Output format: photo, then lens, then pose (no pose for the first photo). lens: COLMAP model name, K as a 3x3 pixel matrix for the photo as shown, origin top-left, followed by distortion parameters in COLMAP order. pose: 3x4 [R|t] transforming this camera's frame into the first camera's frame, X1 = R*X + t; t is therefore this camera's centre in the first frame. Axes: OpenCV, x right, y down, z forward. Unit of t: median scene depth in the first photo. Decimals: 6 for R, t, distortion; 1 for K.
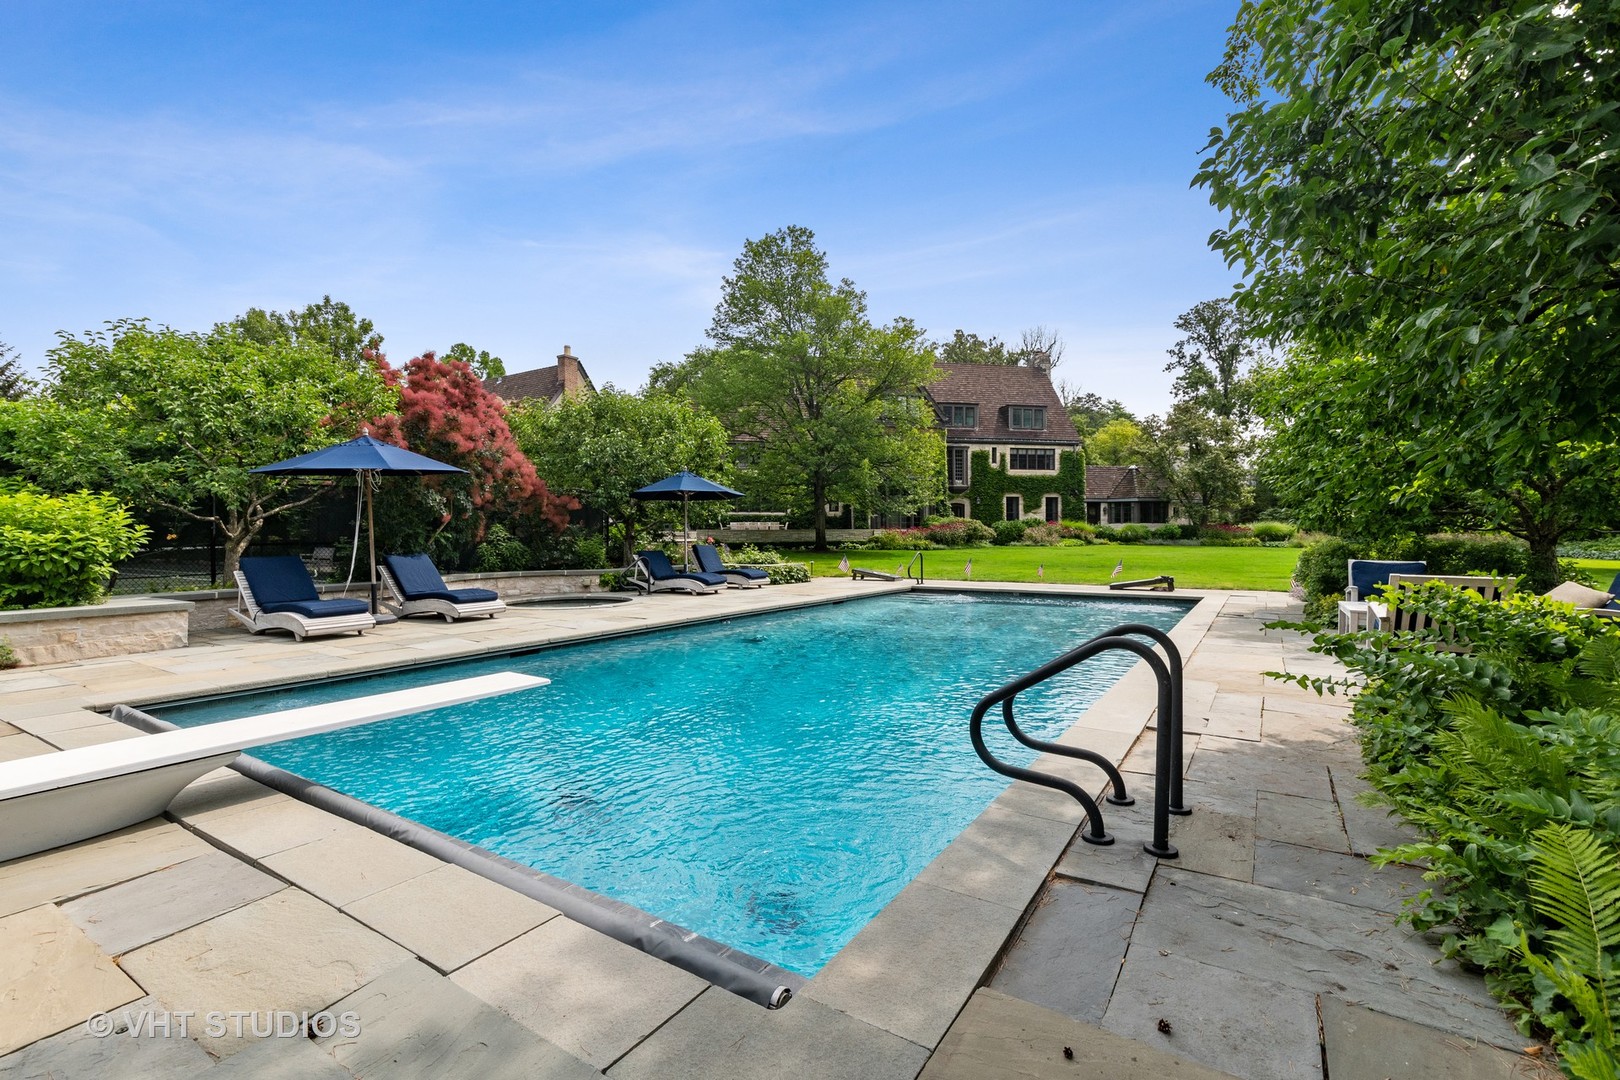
lens RADIAL K [[703.1, 0, 810.0], [0, 703.1, 540.0], [0, 0, 1]] dist [0.002289, 0.000229]
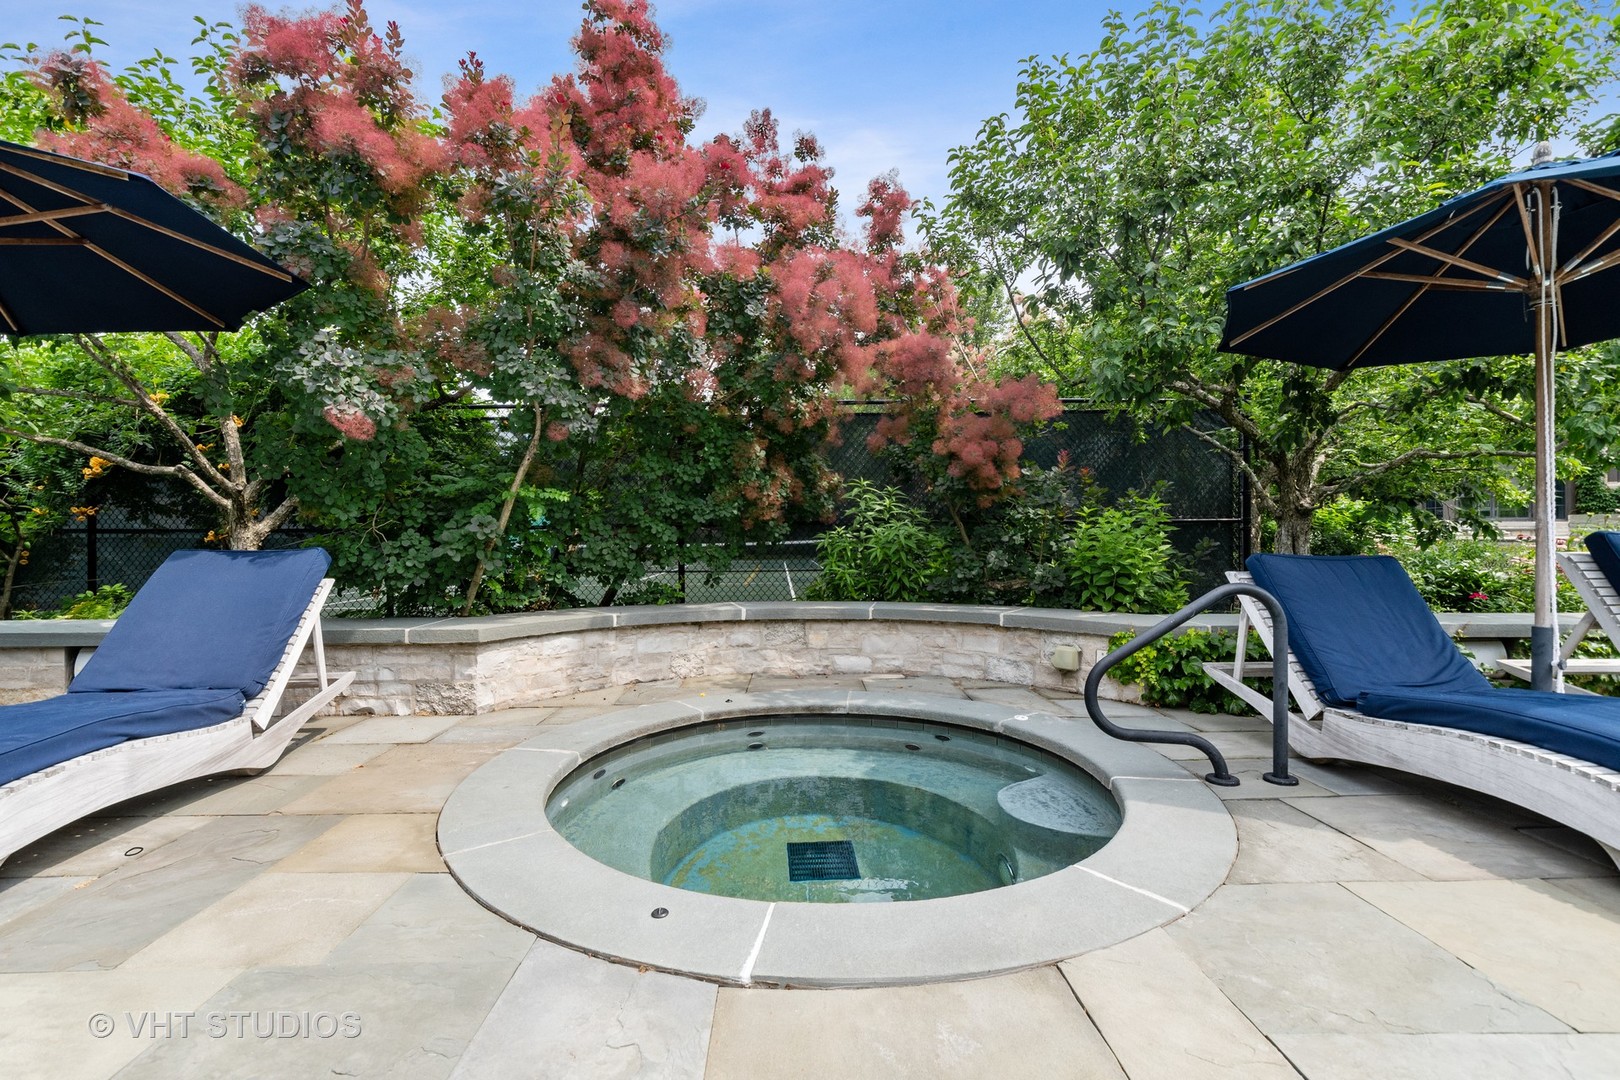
lens RADIAL K [[703.1, 0, 810.0], [0, 703.1, 540.0], [0, 0, 1]] dist [0.002289, 0.000229]
pose [[0.562988, 0.004408, -0.826453, -0.044944], [-0.004830, 0.999986, 0.002043, 0.003588], [0.826451, 0.002842, 0.563002, 0.248965]]
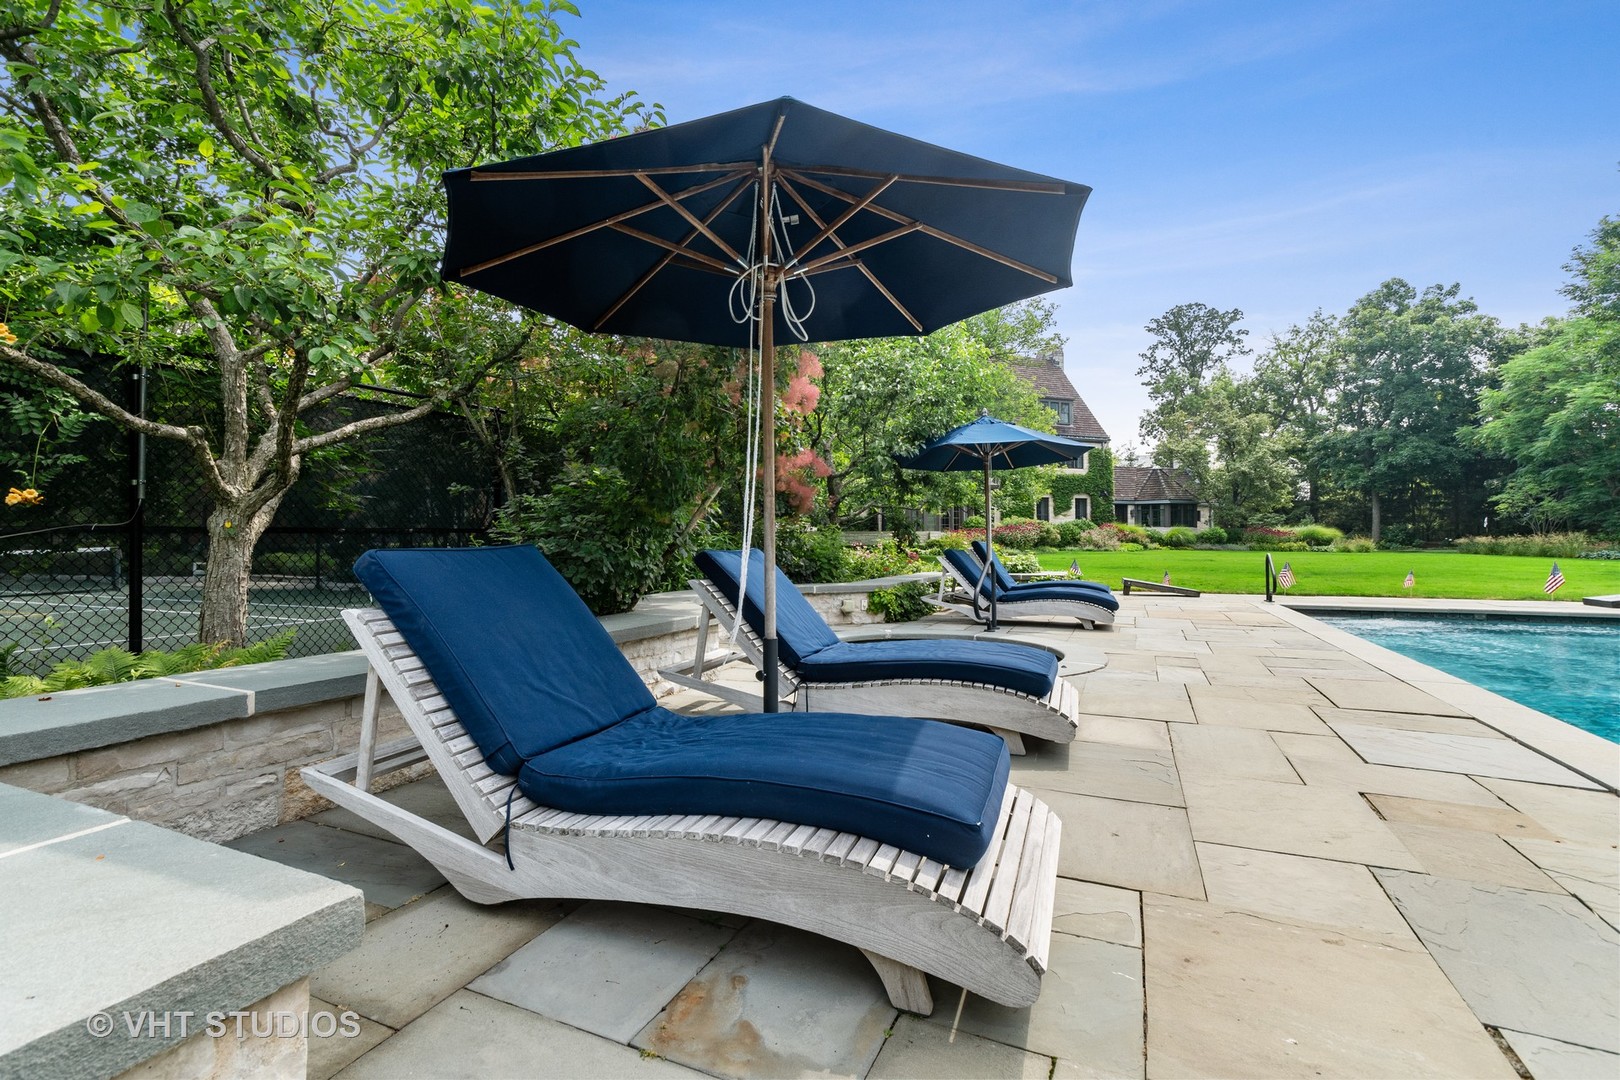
lens RADIAL K [[690.1, 0, 788.8], [0, 690.1, 542.8], [0, 0, 1]] dist [-0.001277, -0.000102]
pose [[0.993153, 0.000850, 0.116817, -0.142833], [0.000158, 0.999963, -0.008624, 0.005023], [-0.116820, 0.008583, 0.993116, 0.154214]]
